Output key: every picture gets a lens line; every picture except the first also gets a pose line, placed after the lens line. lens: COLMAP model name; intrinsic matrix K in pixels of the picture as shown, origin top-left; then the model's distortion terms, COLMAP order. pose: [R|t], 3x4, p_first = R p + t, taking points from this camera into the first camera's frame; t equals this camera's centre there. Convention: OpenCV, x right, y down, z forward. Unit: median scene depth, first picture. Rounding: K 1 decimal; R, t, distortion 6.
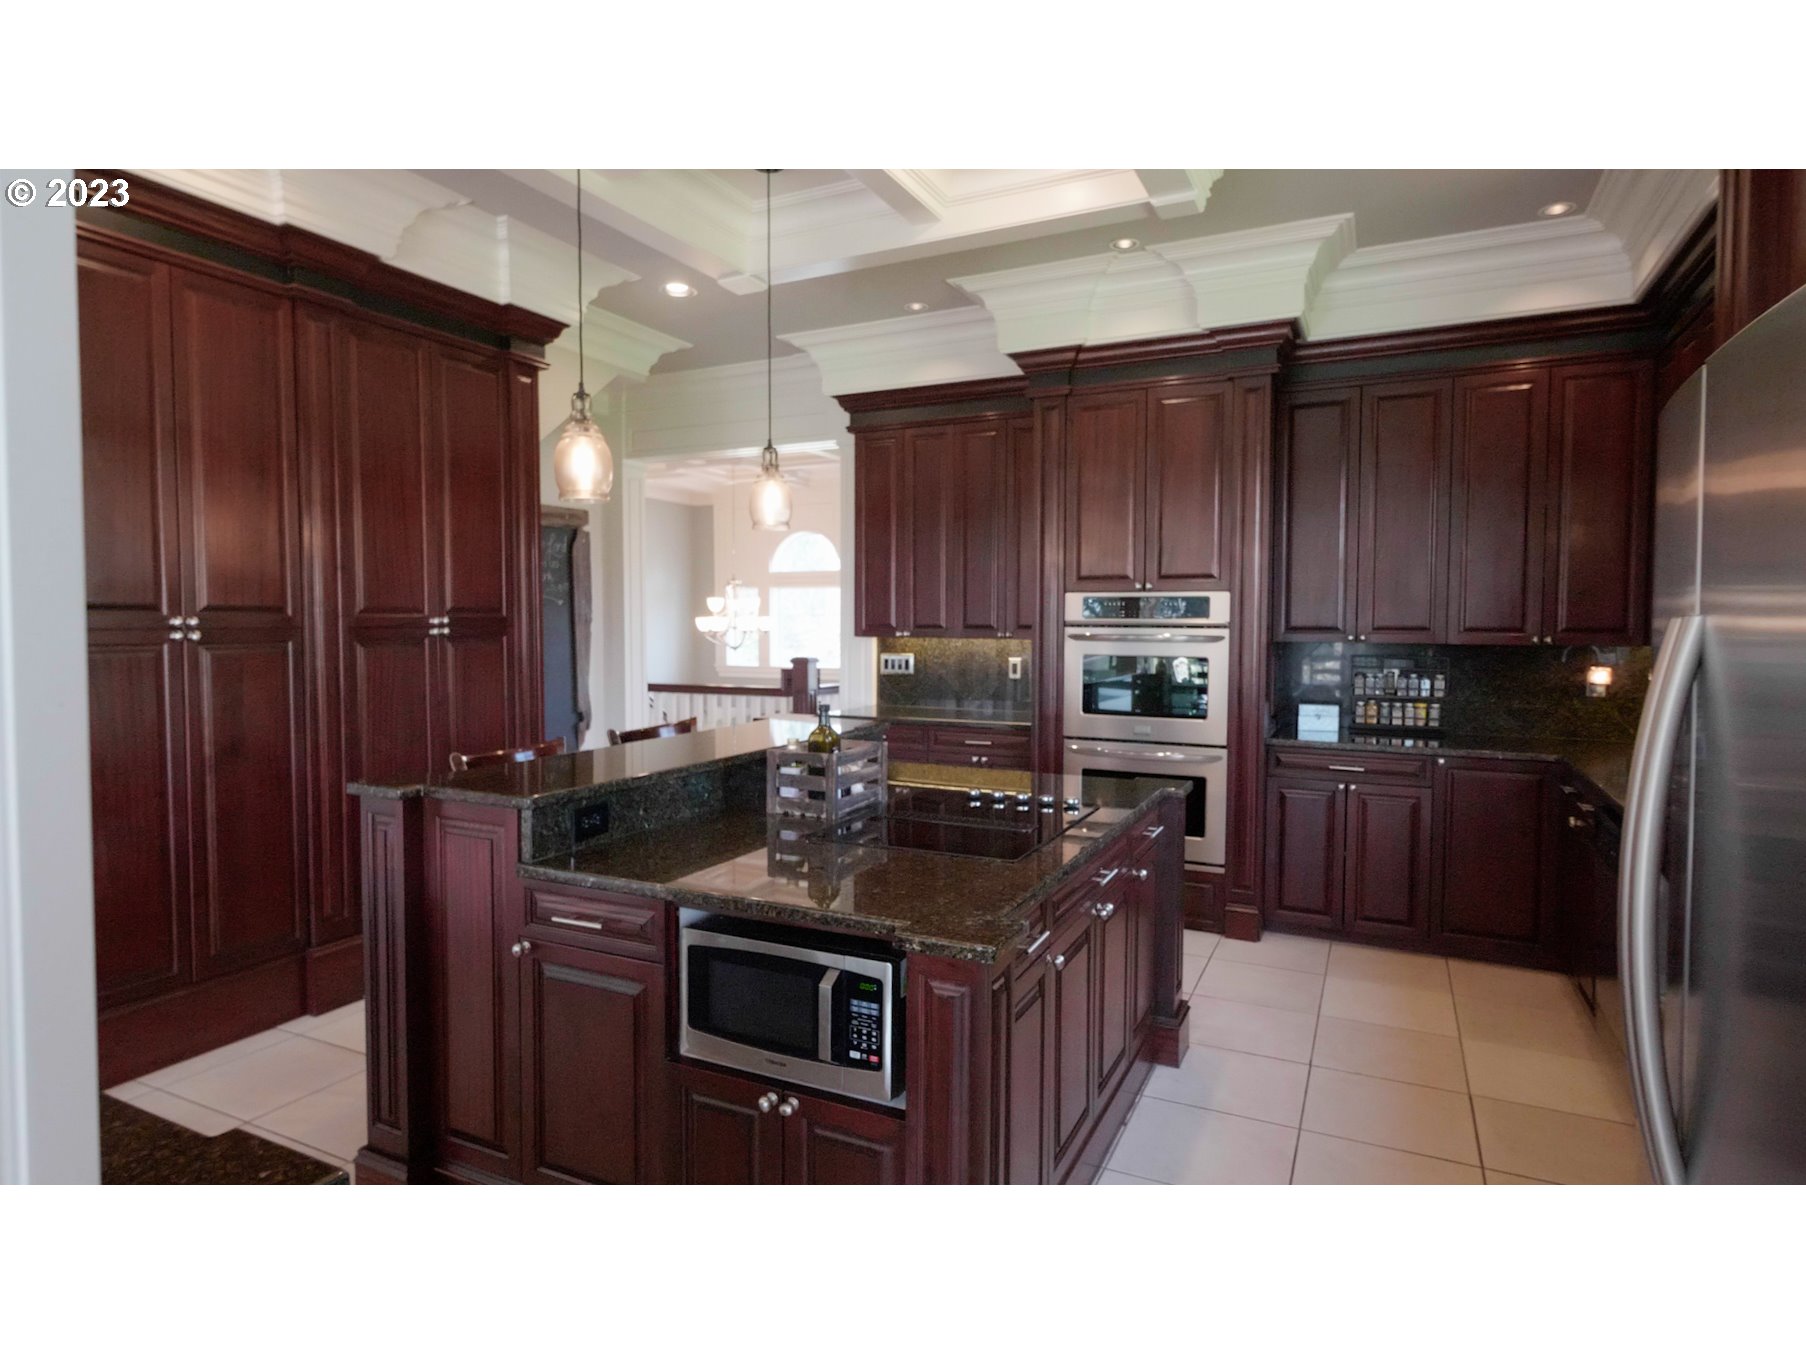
lens RADIAL K [[983.7, 0, 903.4], [0, 983.7, 668.8], [0, 0, 1]] dist [0.004248, 0.000541]
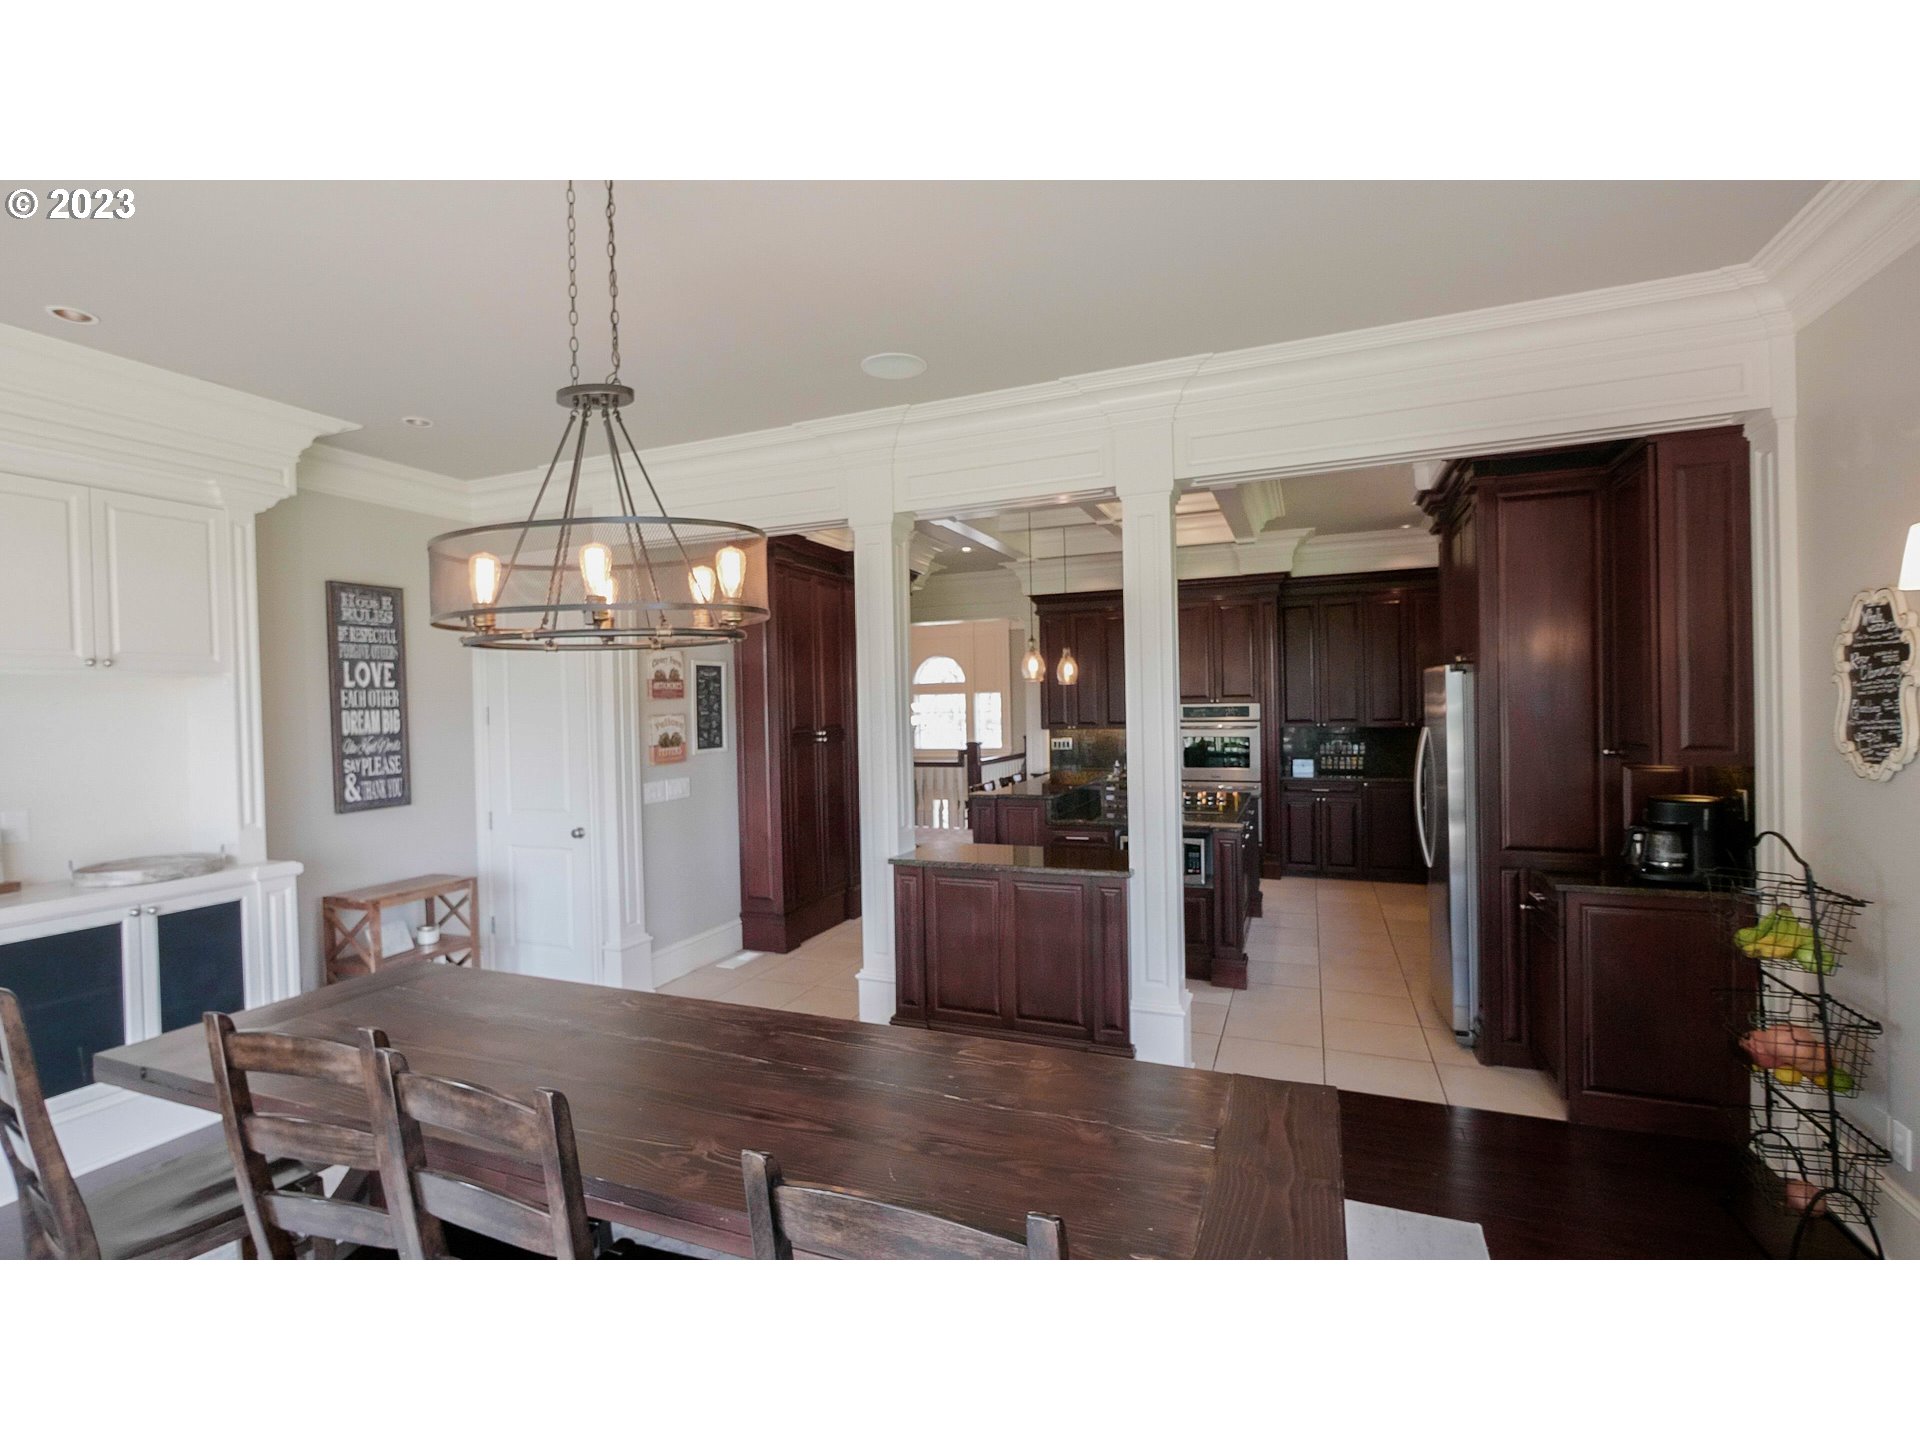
lens RADIAL K [[856.7, 0, 958.8], [0, 856.7, 719.4], [0, 0, 1]] dist [-0.001050, -0.000027]
pose [[0.997213, -0.023574, 0.070788, -0.394689], [0.025973, 0.999112, -0.033165, -0.004314], [-0.069944, 0.034911, 0.996940, -0.677828]]
